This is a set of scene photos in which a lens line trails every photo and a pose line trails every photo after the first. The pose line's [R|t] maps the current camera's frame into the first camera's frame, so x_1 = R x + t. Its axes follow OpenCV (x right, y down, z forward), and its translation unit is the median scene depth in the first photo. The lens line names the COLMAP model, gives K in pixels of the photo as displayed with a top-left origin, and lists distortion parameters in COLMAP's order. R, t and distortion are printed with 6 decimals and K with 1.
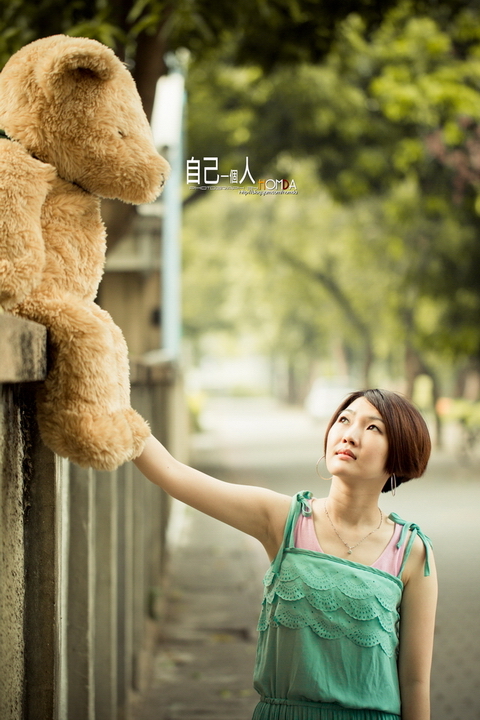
lens RADIAL K [[2735.9, 0, 240.0], [0, 2735.9, 360.0], [0, 0, 1]] dist [0.016331, -0.234949]
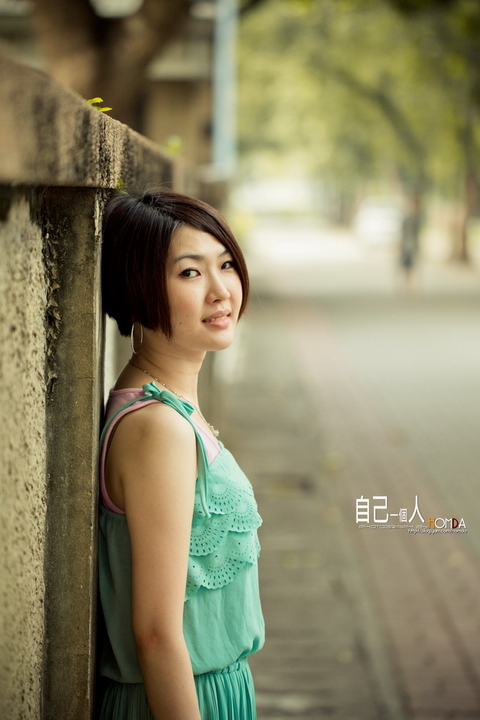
lens RADIAL K [[2735.9, 0, 240.0], [0, 2735.9, 360.0], [0, 0, 1]] dist [0.016331, -0.234949]
pose [[0.999771, 0.015297, -0.014958, -0.022603], [-0.014291, 0.997771, 0.065188, 0.005388], [0.015922, -0.064959, 0.997761, 0.342697]]
